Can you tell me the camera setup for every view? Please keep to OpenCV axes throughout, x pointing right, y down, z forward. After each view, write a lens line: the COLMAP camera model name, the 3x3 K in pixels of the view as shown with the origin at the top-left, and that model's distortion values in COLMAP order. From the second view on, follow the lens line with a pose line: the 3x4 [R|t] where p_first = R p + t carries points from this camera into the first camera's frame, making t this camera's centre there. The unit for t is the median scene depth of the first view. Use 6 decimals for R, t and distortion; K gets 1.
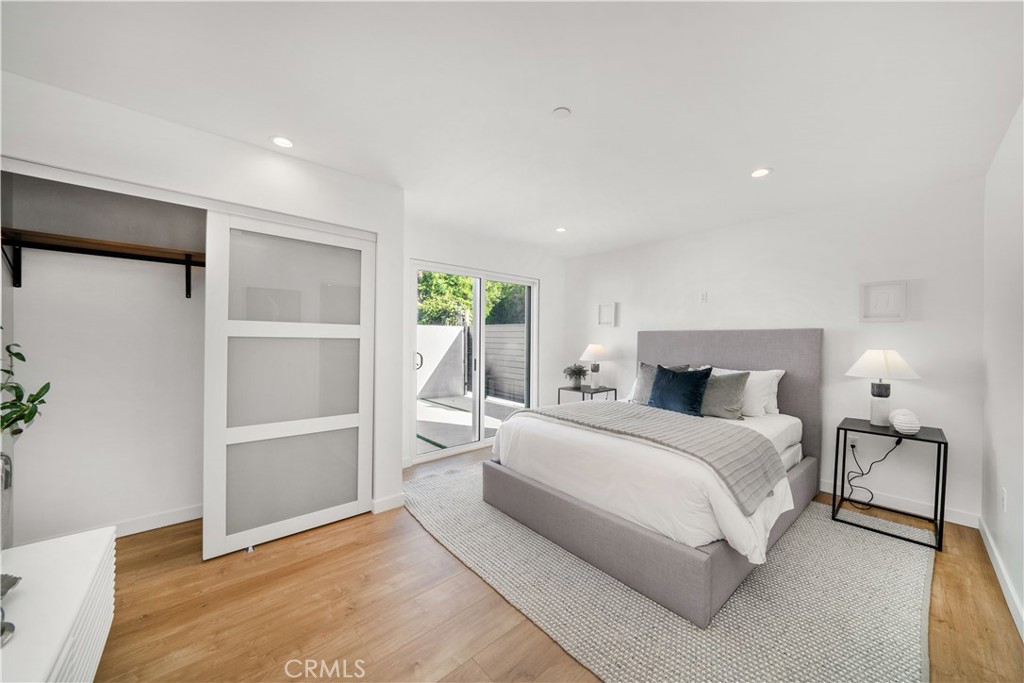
lens RADIAL K [[355.6, 0, 512.8], [0, 355.6, 344.2], [0, 0, 1]] dist [-0.017397, 0.000217]
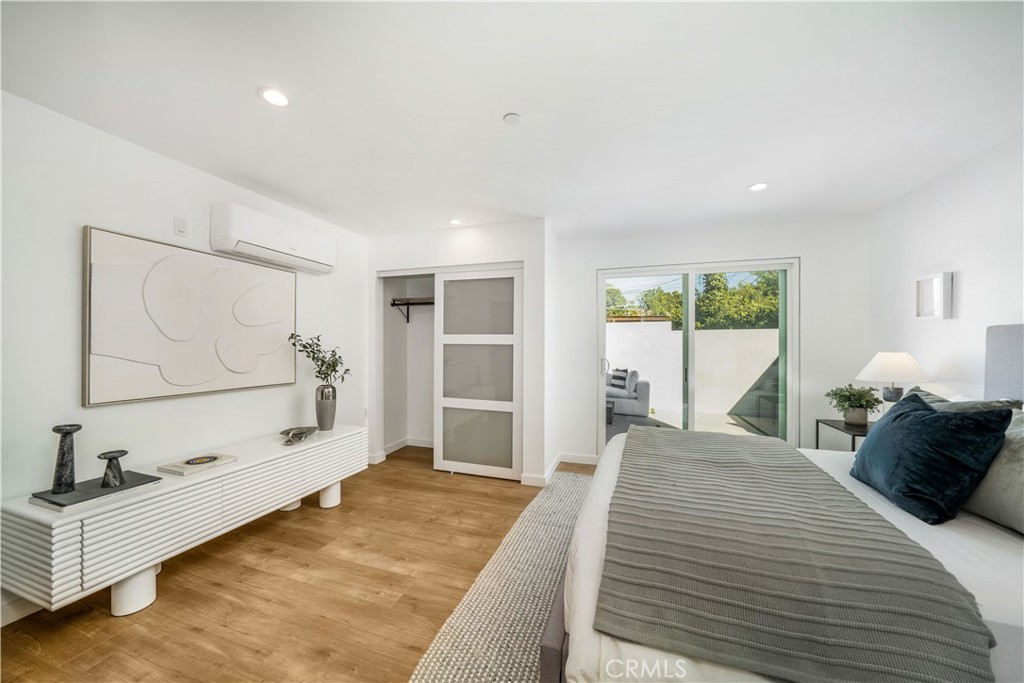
lens RADIAL K [[355.6, 0, 518.7], [0, 355.6, 348.1], [0, 0, 1]] dist [-0.017397, 0.000217]
pose [[0.502078, 0.000233, -0.864822, 0.853647], [-0.011099, 0.999919, -0.006175, 0.006065], [0.864751, 0.012699, 0.502040, 0.433696]]
